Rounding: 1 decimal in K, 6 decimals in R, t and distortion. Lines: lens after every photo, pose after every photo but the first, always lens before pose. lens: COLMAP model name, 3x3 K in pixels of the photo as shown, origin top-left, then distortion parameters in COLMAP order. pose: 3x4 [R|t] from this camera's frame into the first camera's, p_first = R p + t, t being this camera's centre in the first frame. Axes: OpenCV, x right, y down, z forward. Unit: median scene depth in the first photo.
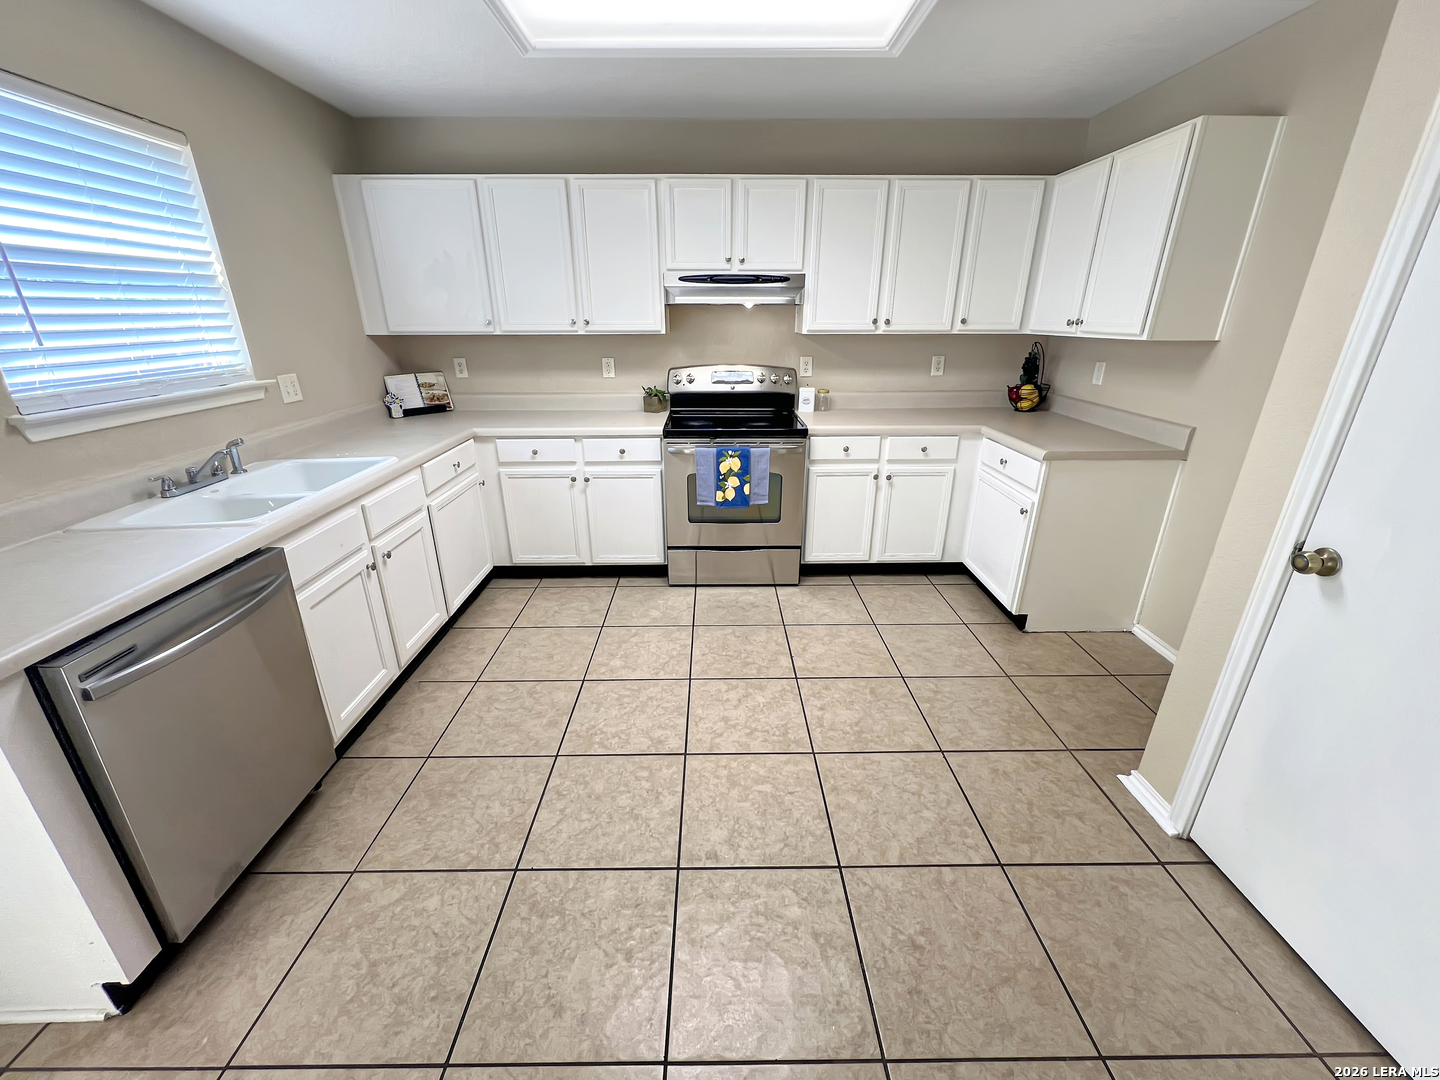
lens RADIAL K [[580.3, 0, 719.2], [0, 580.3, 539.6], [0, 0, 1]] dist [-0.001886, 0.000508]
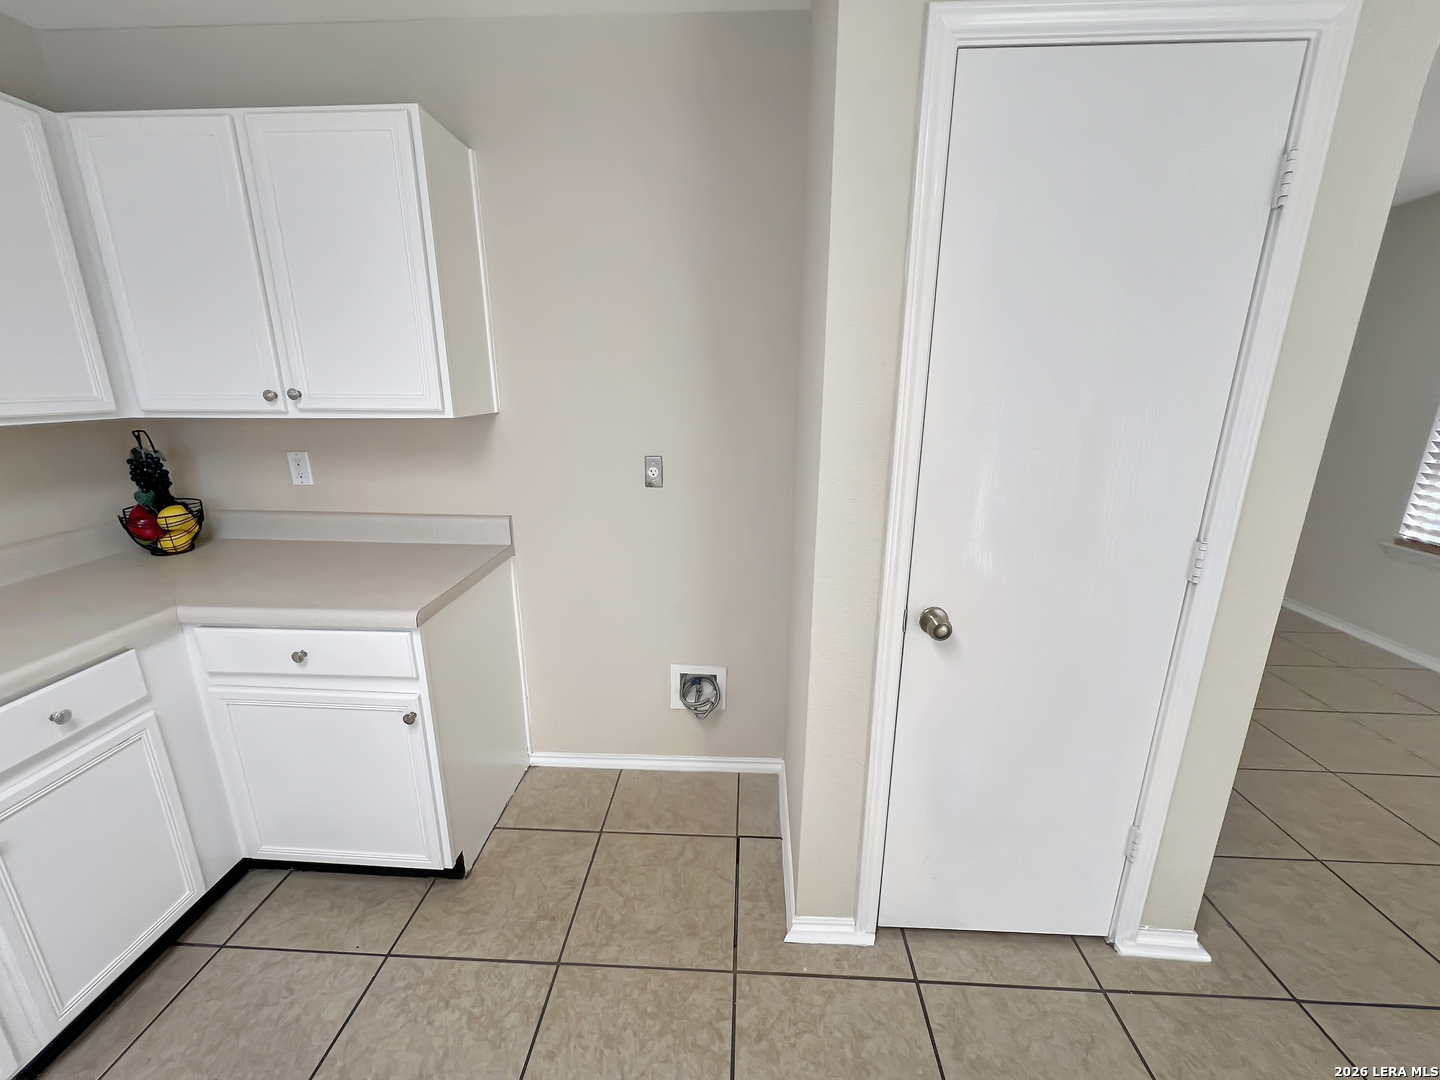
lens RADIAL K [[580.3, 0, 716.3], [0, 580.3, 539.4], [0, 0, 1]] dist [-0.001886, 0.000508]
pose [[0.062183, -0.265678, 0.962054, 0.038442], [0.360062, 0.904980, 0.226643, -0.202360], [-0.930854, 0.332306, 0.151935, 0.512980]]
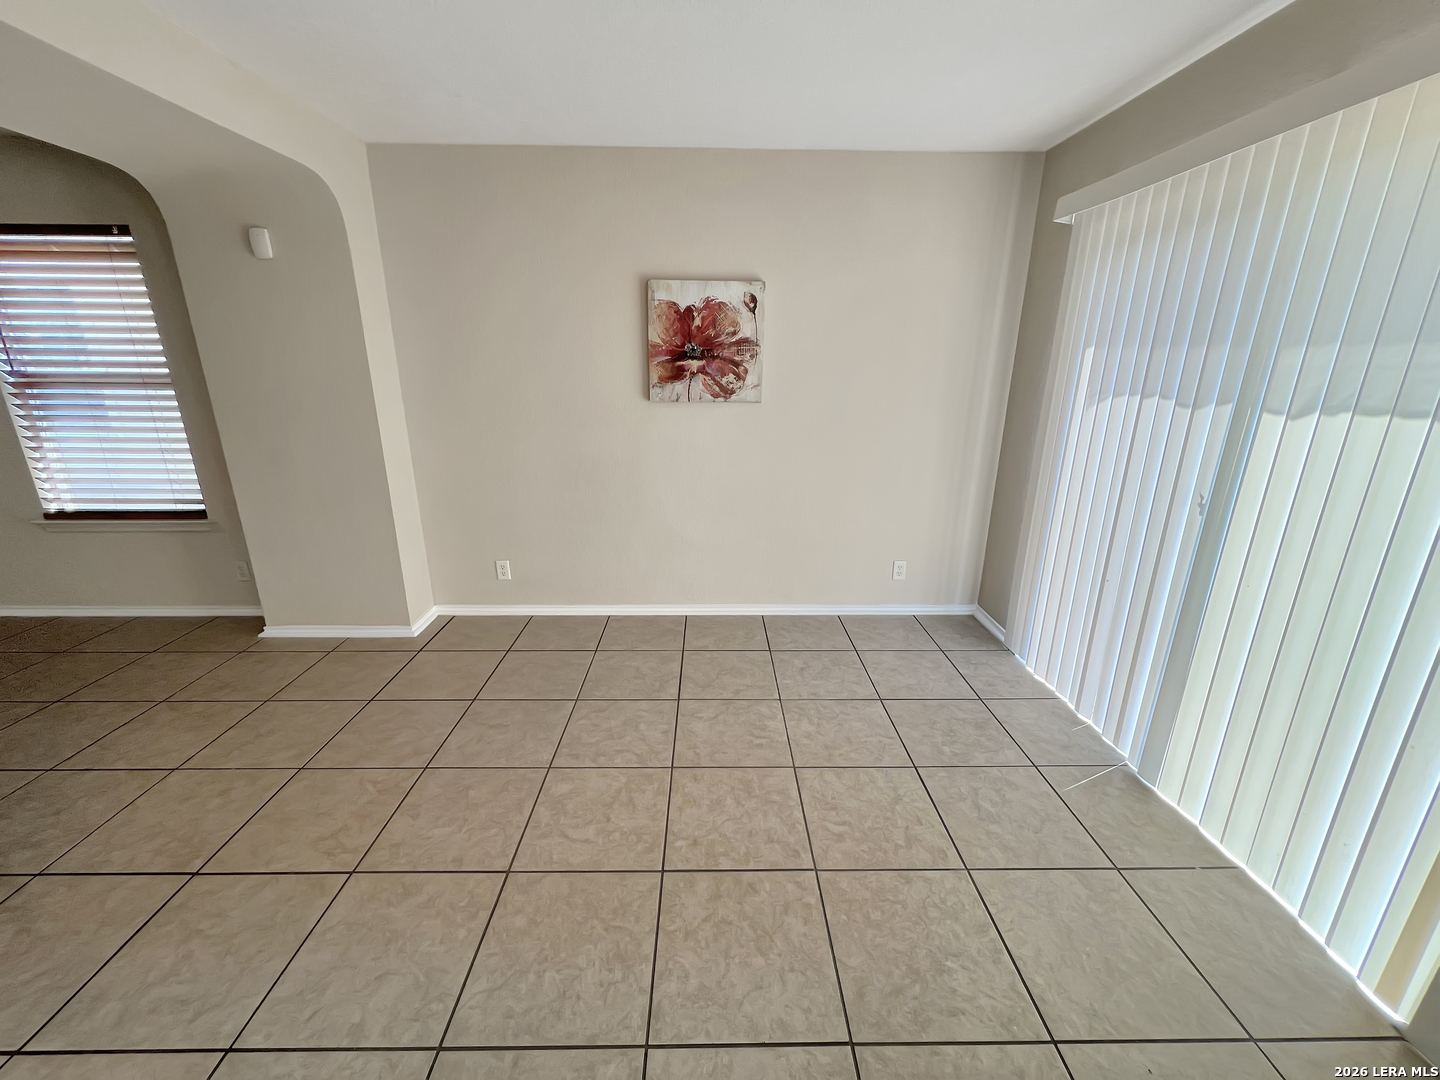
lens RADIAL K [[580.3, 0, 727.3], [0, 580.3, 546.0], [0, 0, 1]] dist [-0.001886, 0.000508]
pose [[-0.999945, -0.007904, -0.006867, -0.091866], [-0.010462, 0.780392, 0.625203, -0.137899], [0.000417, 0.625241, -0.780432, 0.368838]]
